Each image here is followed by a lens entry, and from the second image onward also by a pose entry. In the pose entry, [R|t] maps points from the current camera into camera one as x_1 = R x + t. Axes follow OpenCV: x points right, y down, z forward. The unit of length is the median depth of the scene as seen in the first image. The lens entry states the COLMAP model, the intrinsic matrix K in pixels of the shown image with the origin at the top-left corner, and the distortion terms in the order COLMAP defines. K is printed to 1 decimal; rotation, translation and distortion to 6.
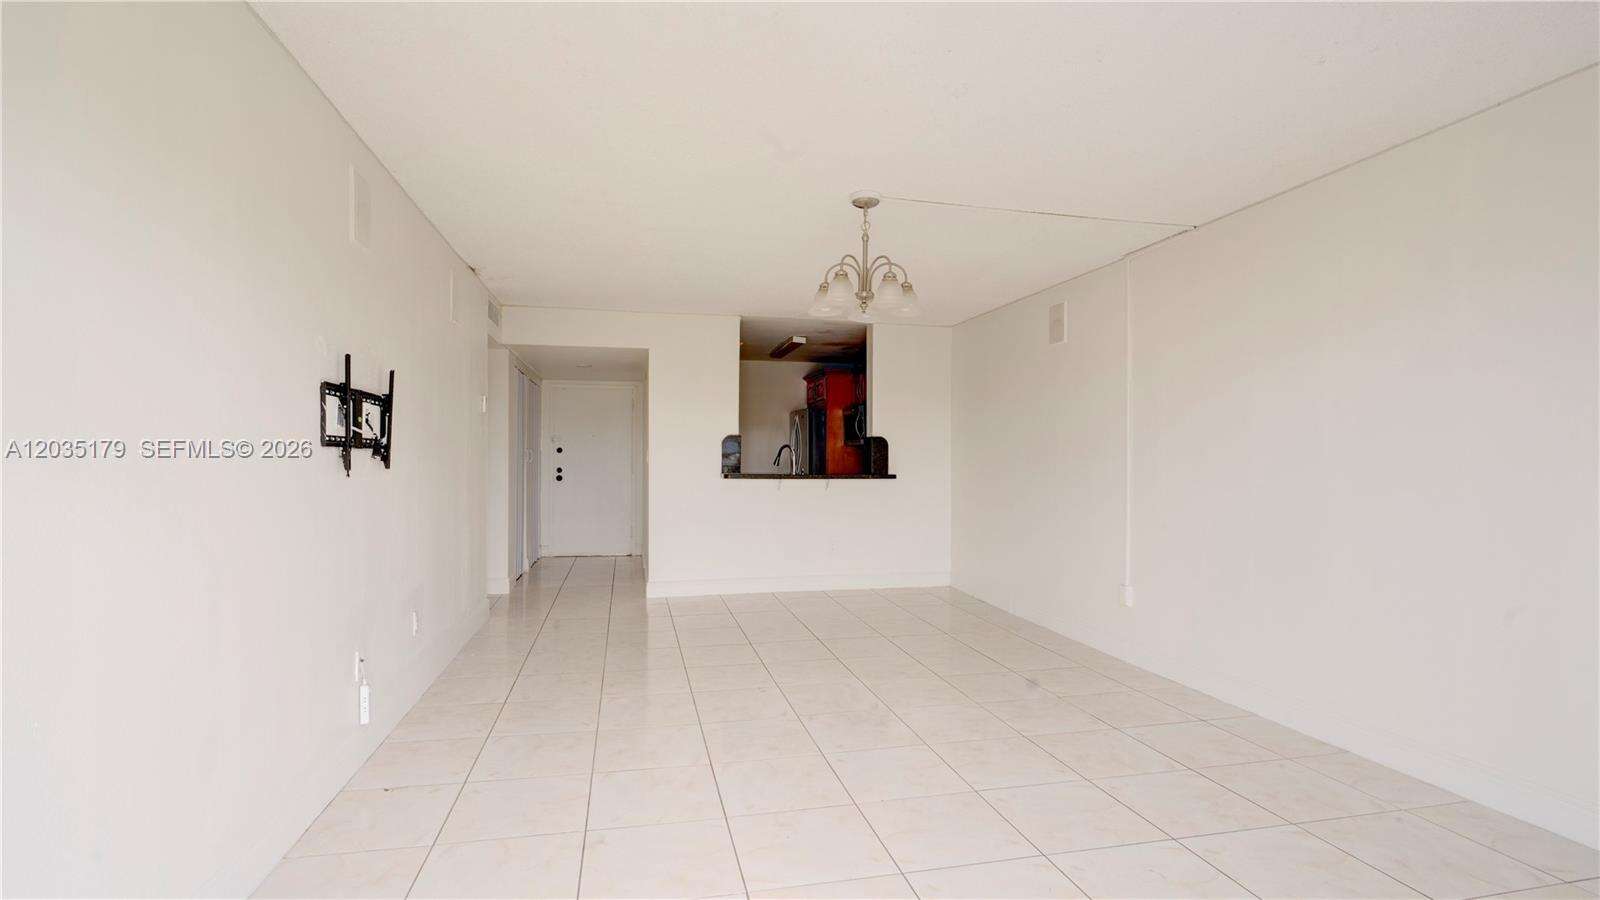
lens RADIAL K [[737.3, 0, 803.8], [0, 737.3, 459.0], [0, 0, 1]] dist [0.004461, 0.000505]
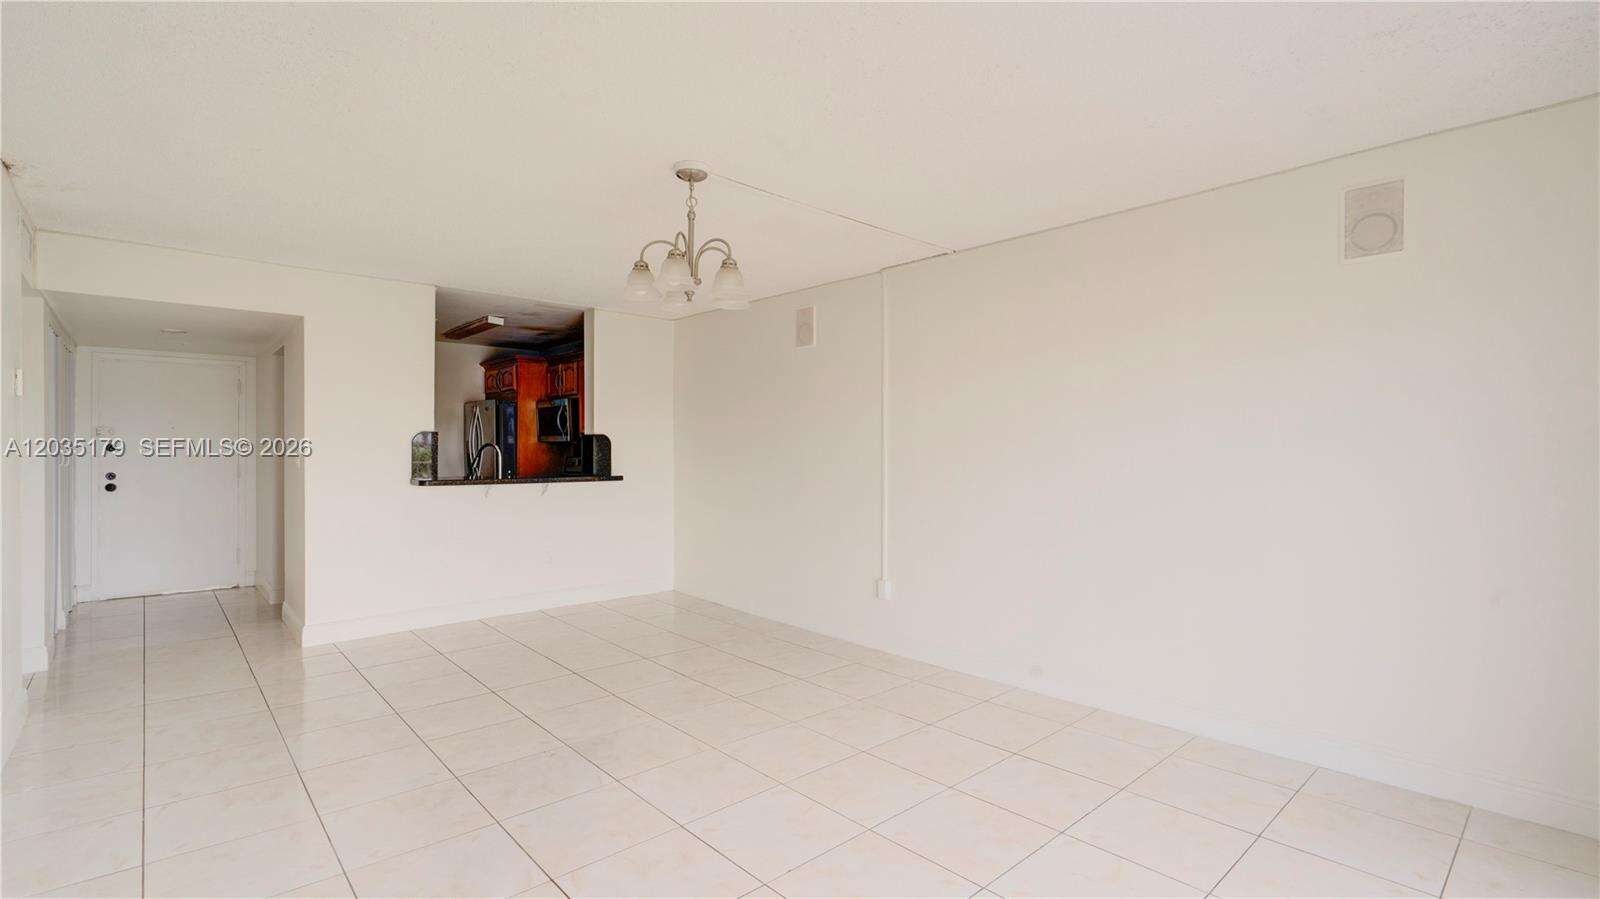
lens RADIAL K [[720.7, 0, 801.7], [0, 720.7, 452.4], [0, 0, 1]] dist [0.003978, 0.000485]
pose [[0.874173, -0.004813, 0.485591, -0.115741], [0.002094, 0.999979, 0.006142, -0.013056], [-0.485610, -0.004353, 0.874165, 0.101211]]
